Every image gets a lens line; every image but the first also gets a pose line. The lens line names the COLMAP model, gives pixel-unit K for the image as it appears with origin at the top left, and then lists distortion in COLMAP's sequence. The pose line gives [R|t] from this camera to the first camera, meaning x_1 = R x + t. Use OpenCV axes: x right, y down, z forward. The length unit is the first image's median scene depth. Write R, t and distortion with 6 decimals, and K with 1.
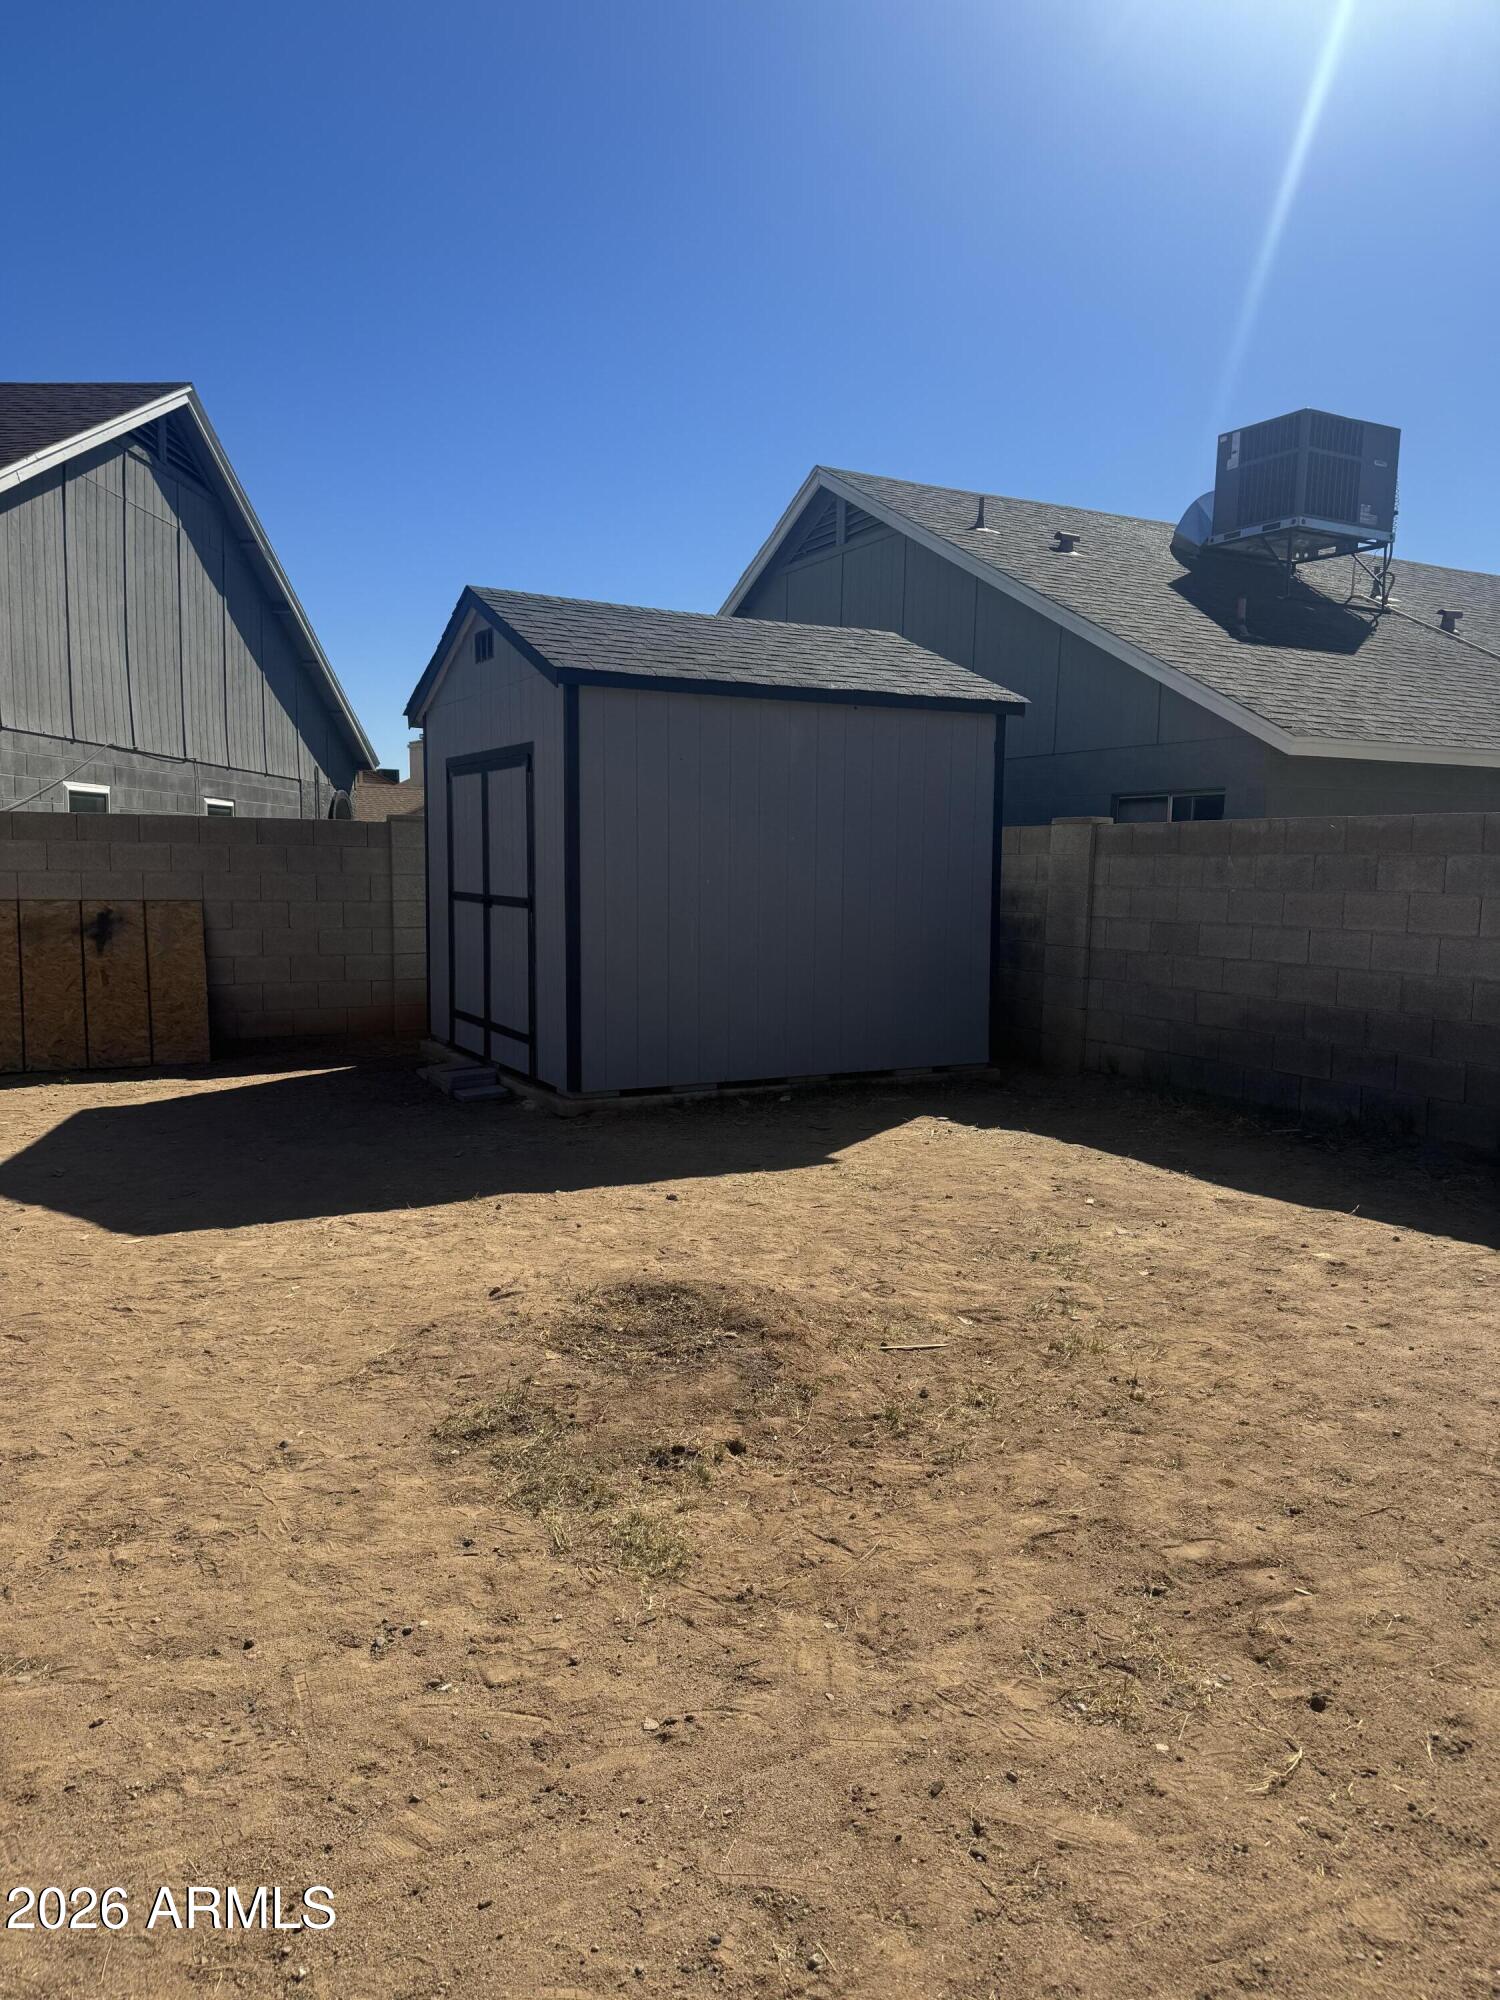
lens RADIAL K [[1394.7, 0, 746.0], [0, 1394.7, 991.3], [0, 0, 1]] dist [0.088490, -0.101975]
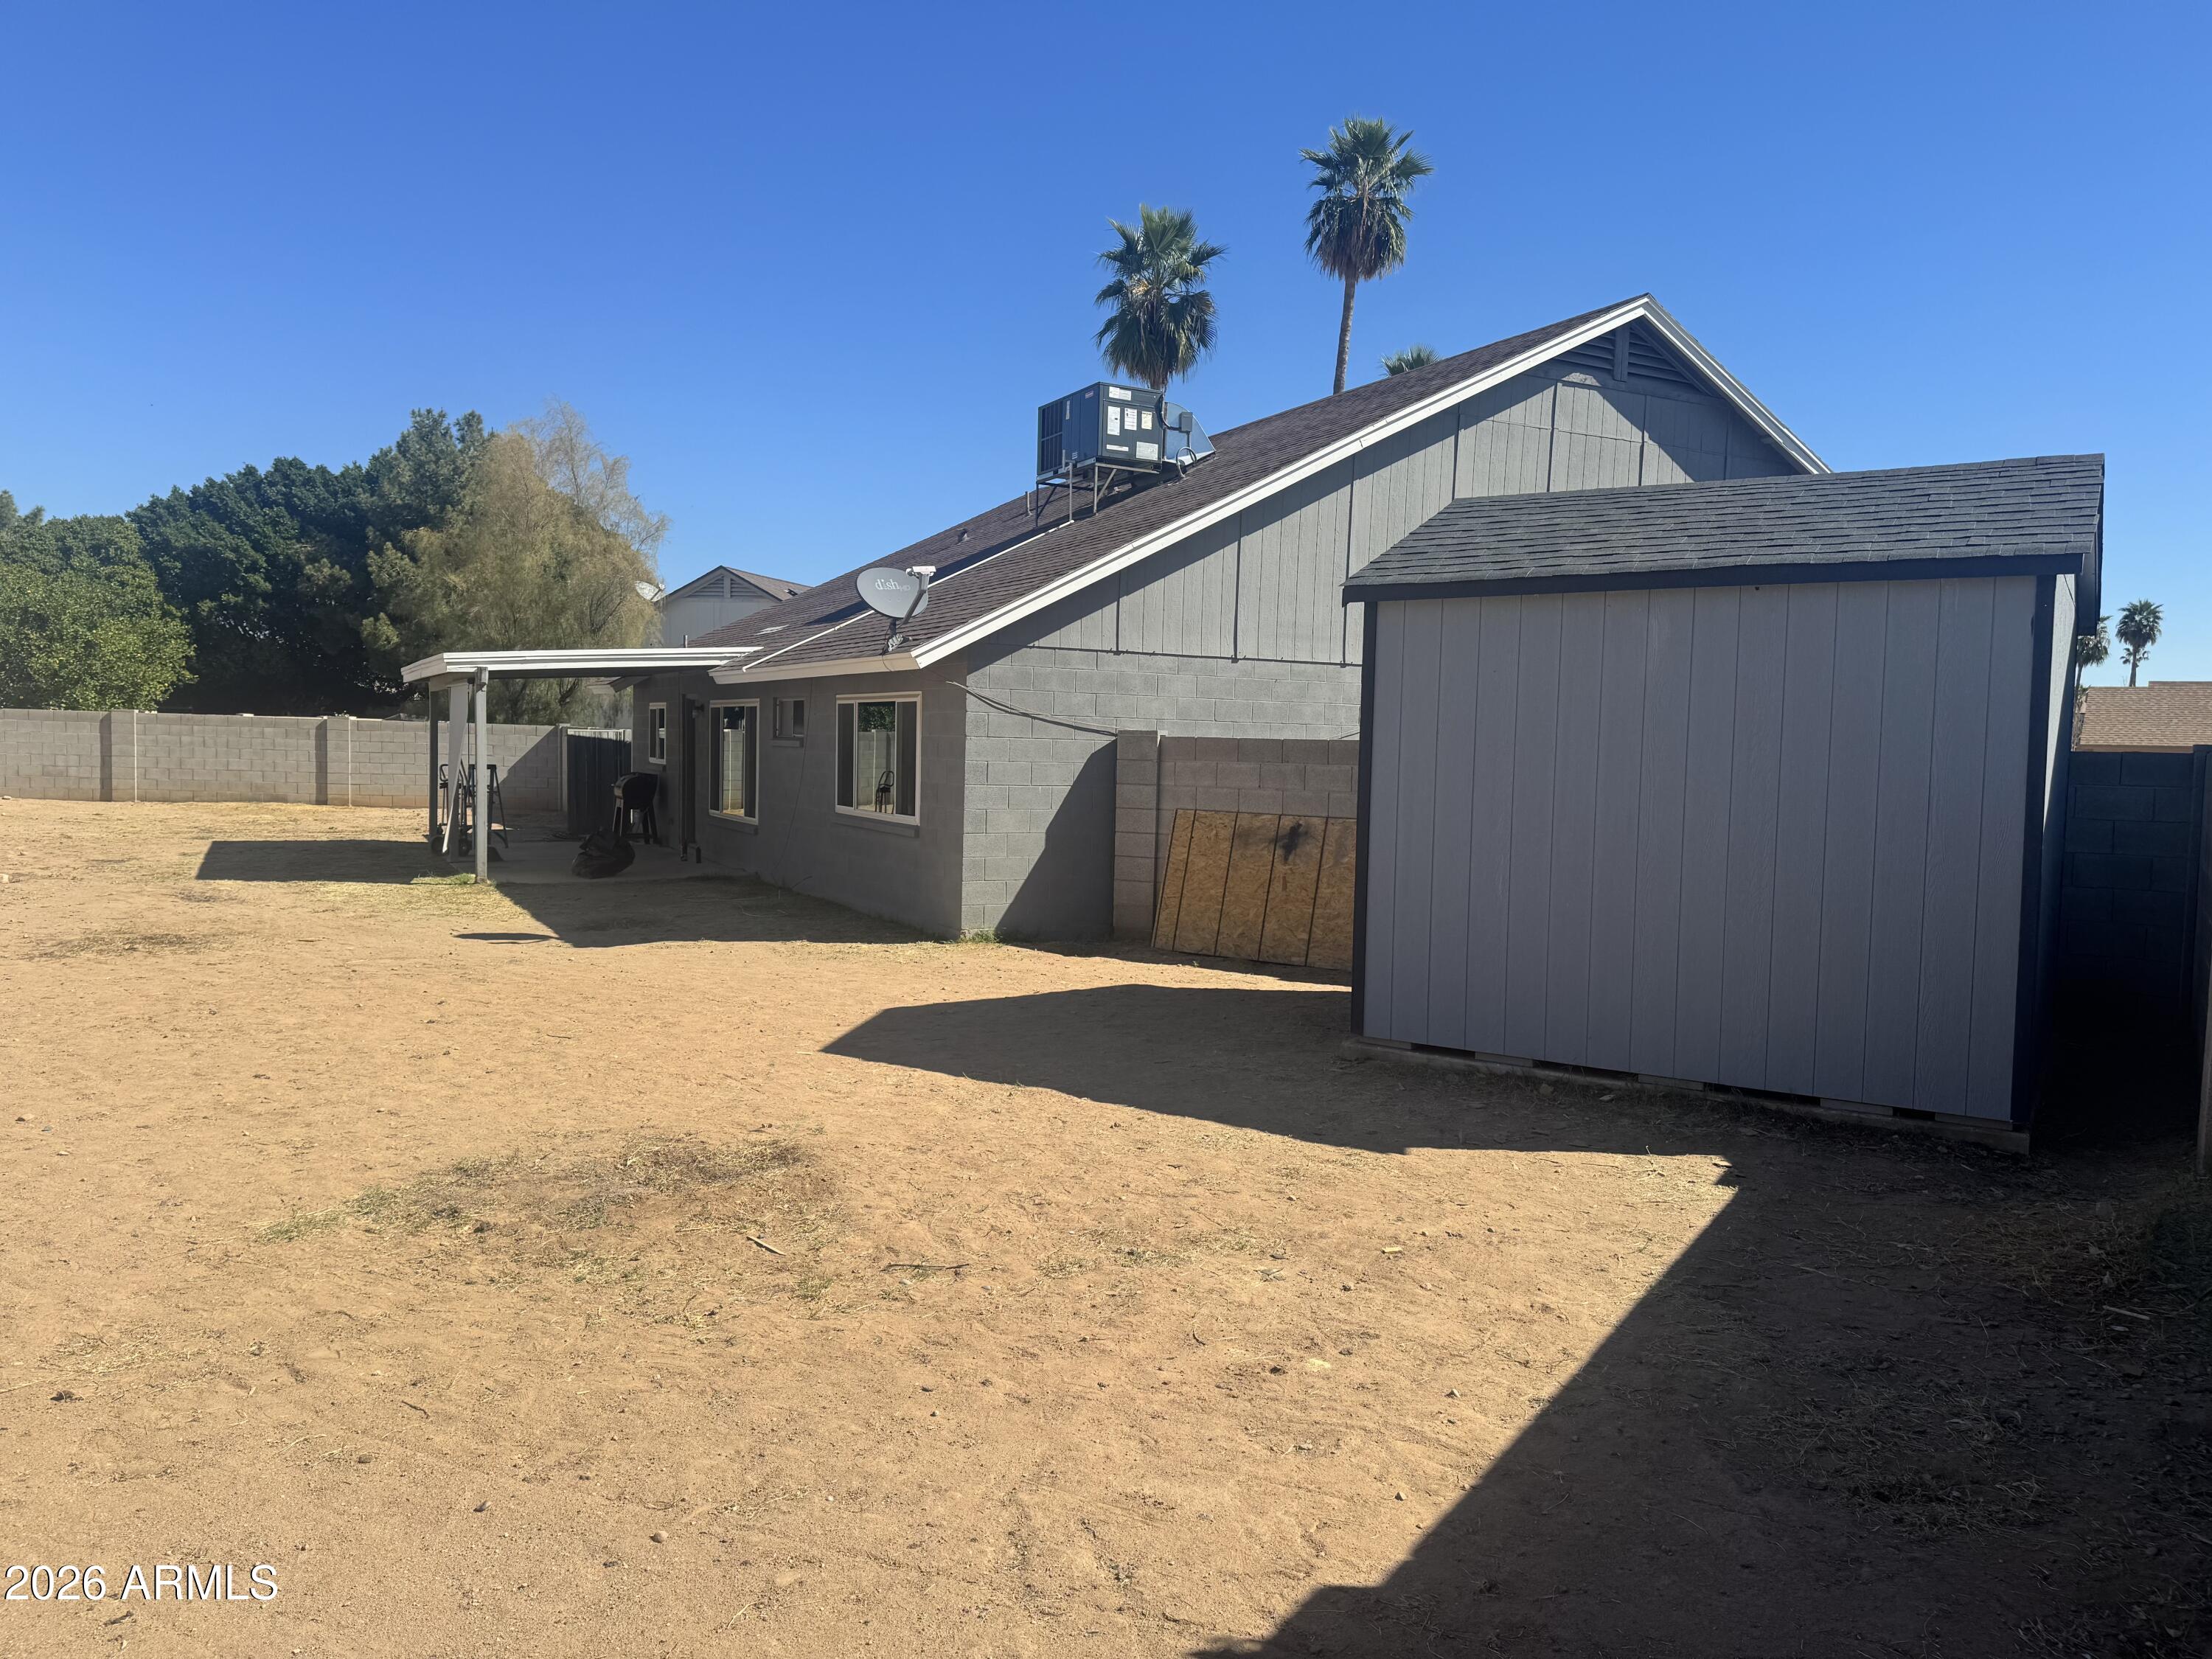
lens RADIAL K [[1542.5, 0, 1106.0], [0, 1542.5, 829.5], [0, 0, 1]] dist [0.088490, -0.101975]
pose [[0.484329, 0.047000, -0.873622, 0.688151], [-0.097845, 0.995201, -0.000704, -0.046694], [0.869397, 0.085820, 0.486604, 0.337319]]
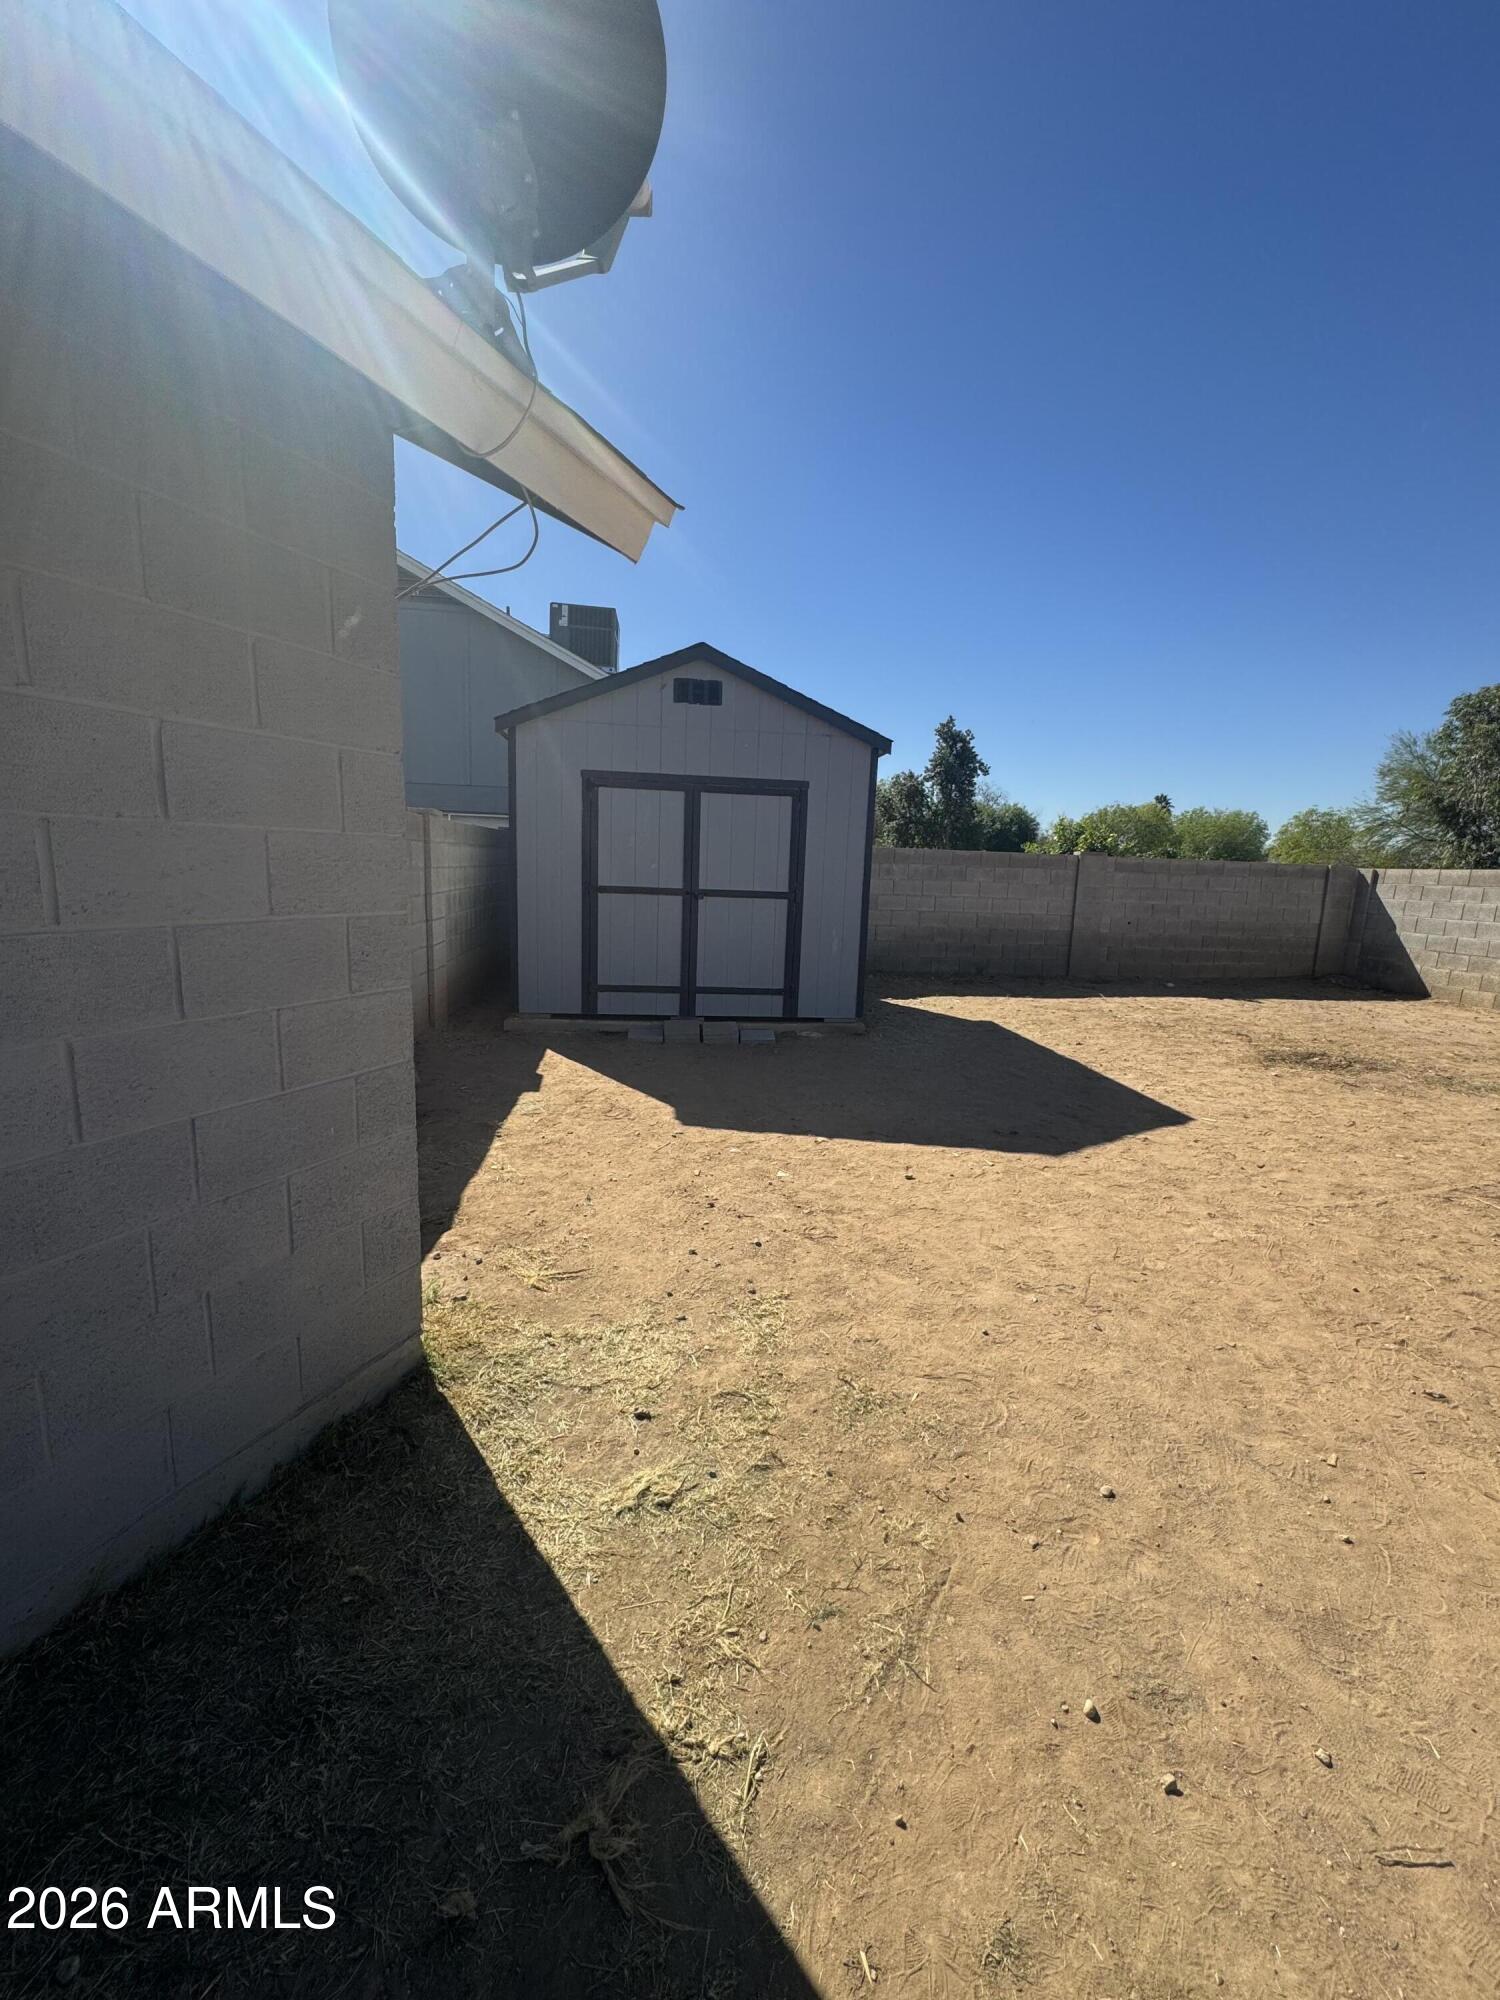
lens RADIAL K [[795.6, 0, 750.0], [0, 795.6, 1000.0], [0, 0, 1]] dist [0.000197, 0.000011]
pose [[0.357043, -0.155505, 0.921053, -0.964666], [0.056125, 0.987835, 0.145023, -0.081103], [-0.932400, -0.000086, 0.361427, 0.777783]]
